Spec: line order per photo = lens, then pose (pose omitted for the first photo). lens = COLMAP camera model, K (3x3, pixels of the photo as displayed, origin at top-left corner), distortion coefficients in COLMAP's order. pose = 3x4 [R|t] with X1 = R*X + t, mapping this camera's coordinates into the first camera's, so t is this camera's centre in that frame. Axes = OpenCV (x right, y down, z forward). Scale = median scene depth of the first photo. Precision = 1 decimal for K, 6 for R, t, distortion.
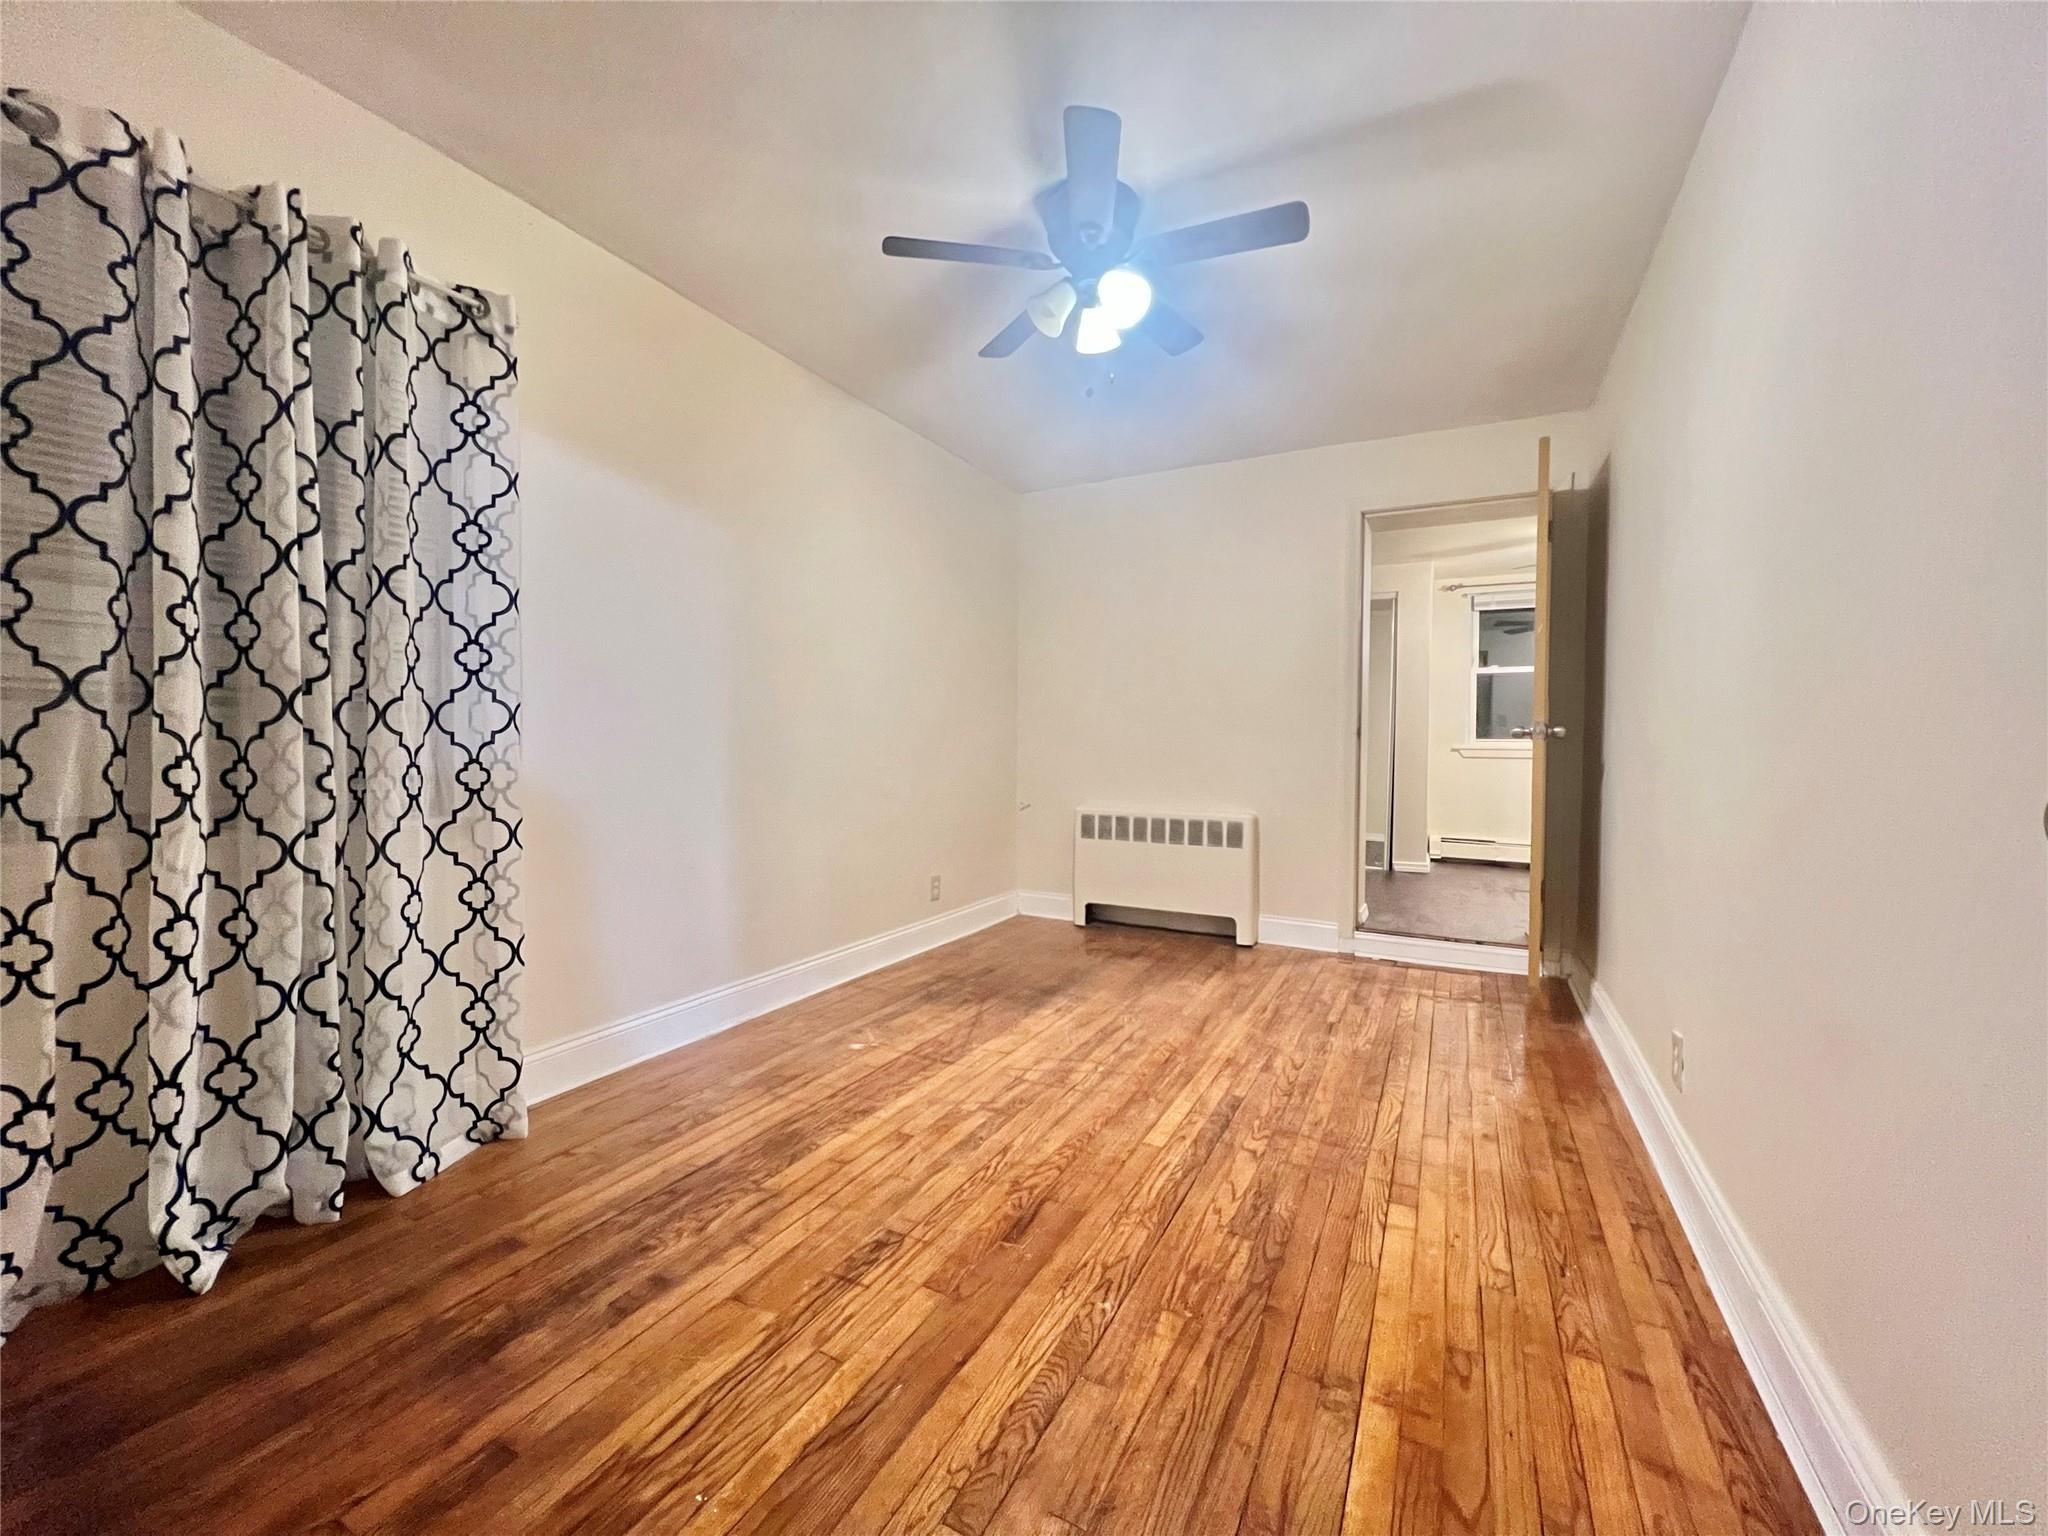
lens RADIAL K [[821.2, 0, 1013.7], [0, 821.2, 747.7], [0, 0, 1]] dist [-0.001971, 0.000767]
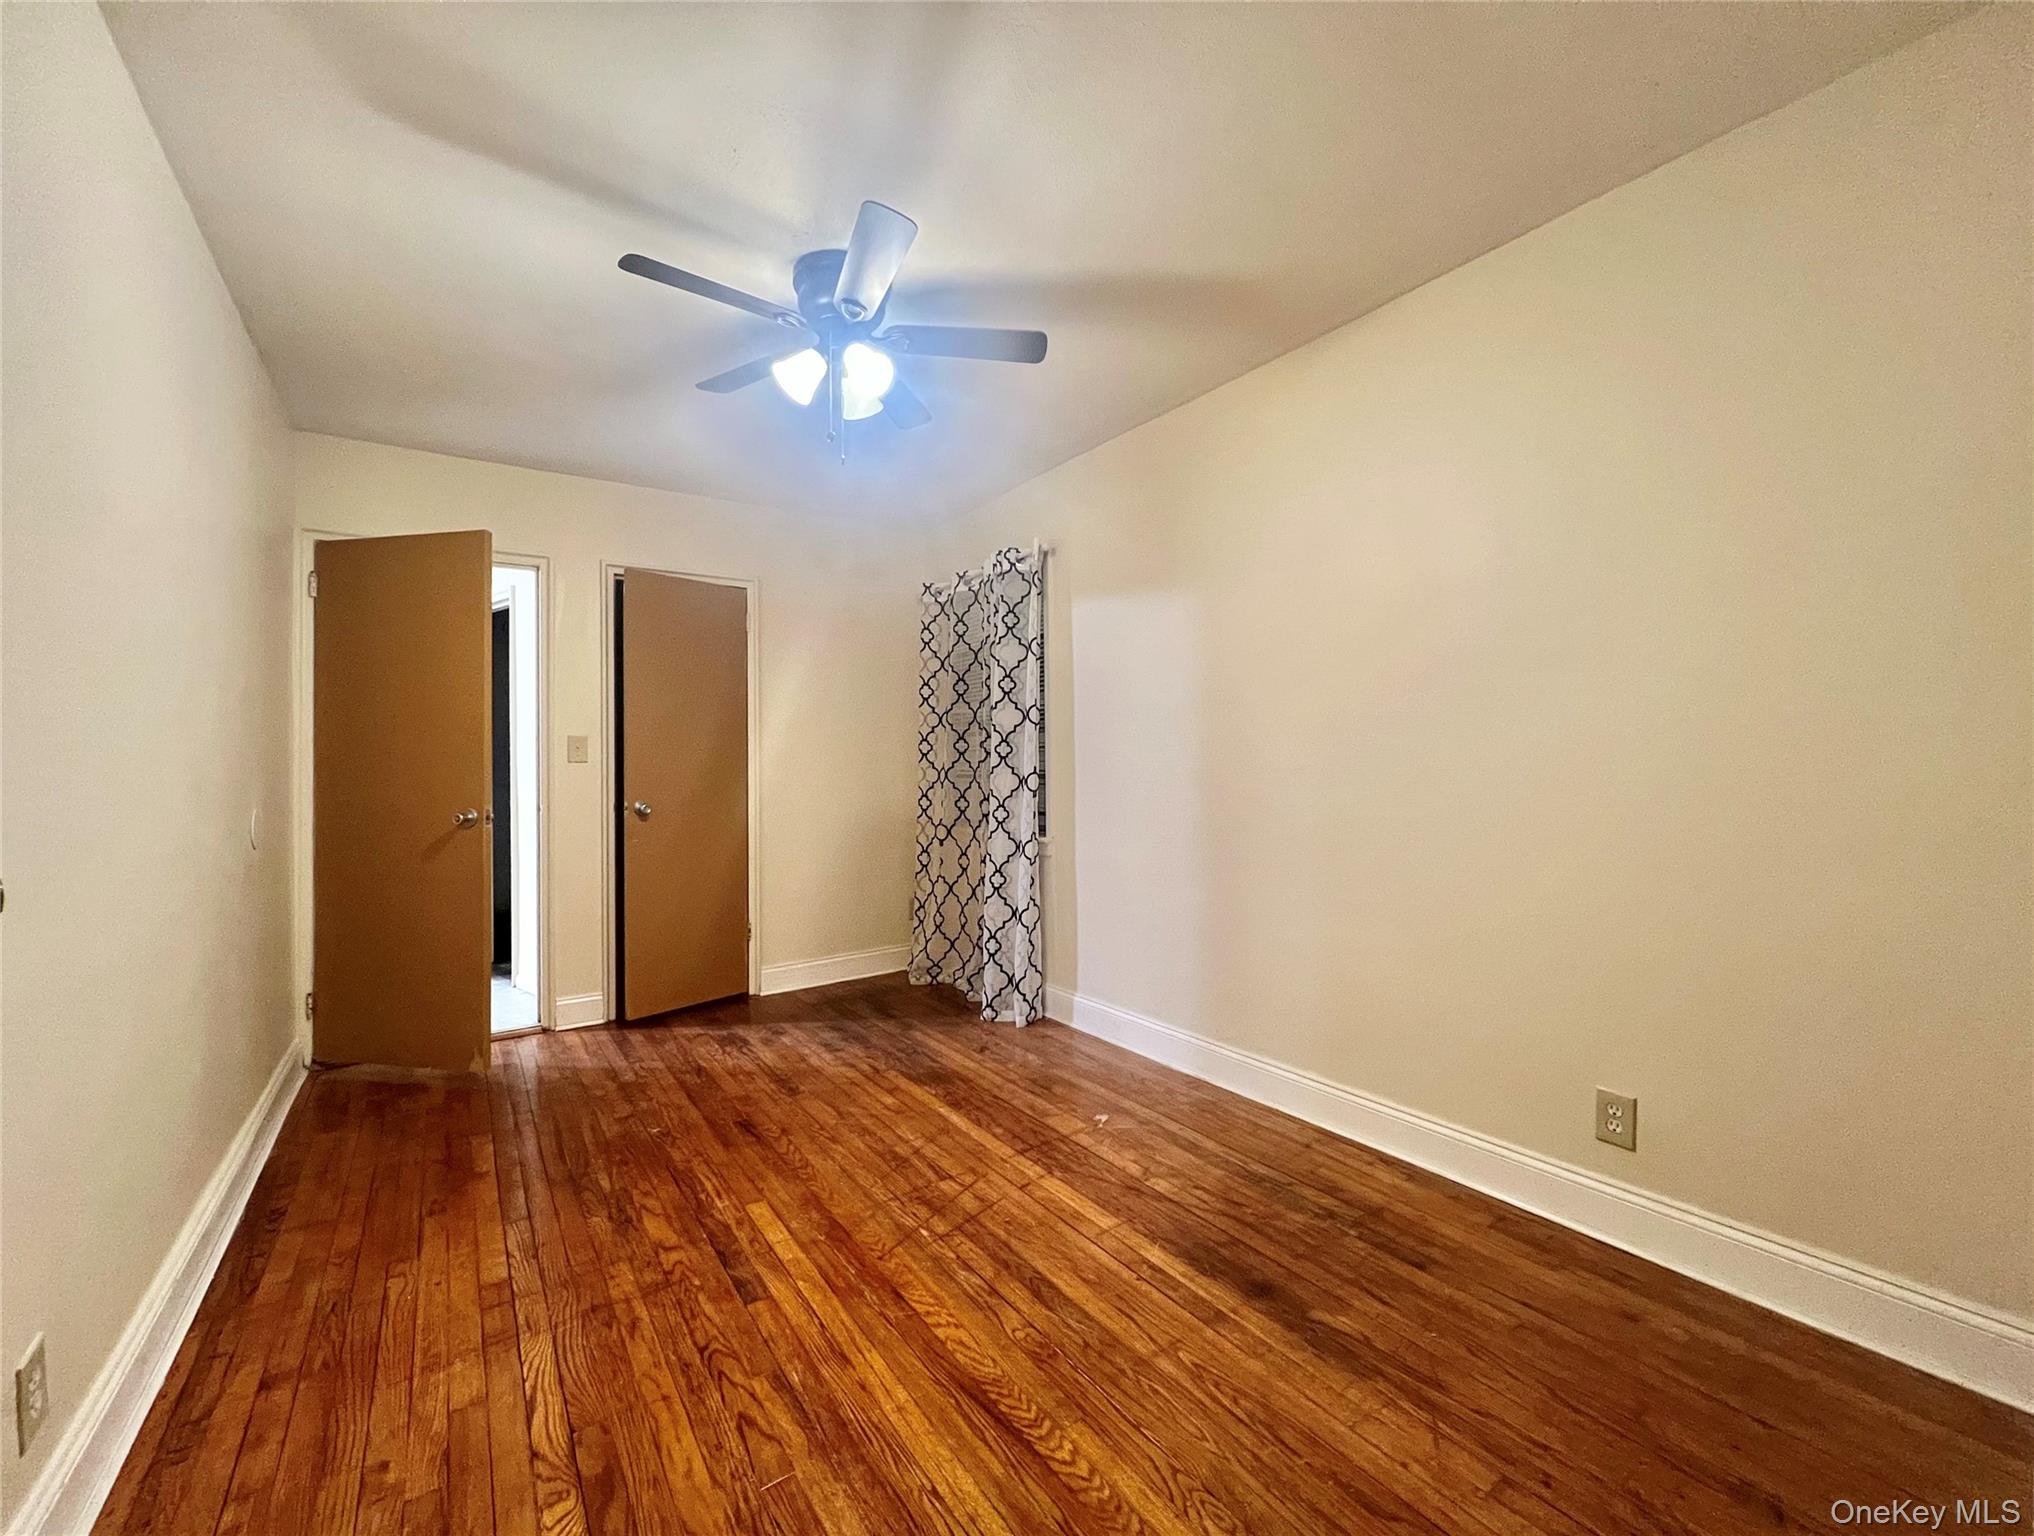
lens RADIAL K [[819.8, 0, 1009.0], [0, 819.8, 771.1], [0, 0, 1]] dist [-0.003434, -0.000047]
pose [[-0.456593, 0.001236, -0.889675, 0.824727], [0.000215, 0.999999, 0.001279, -0.052965], [0.889675, 0.000393, -0.456593, 1.545237]]
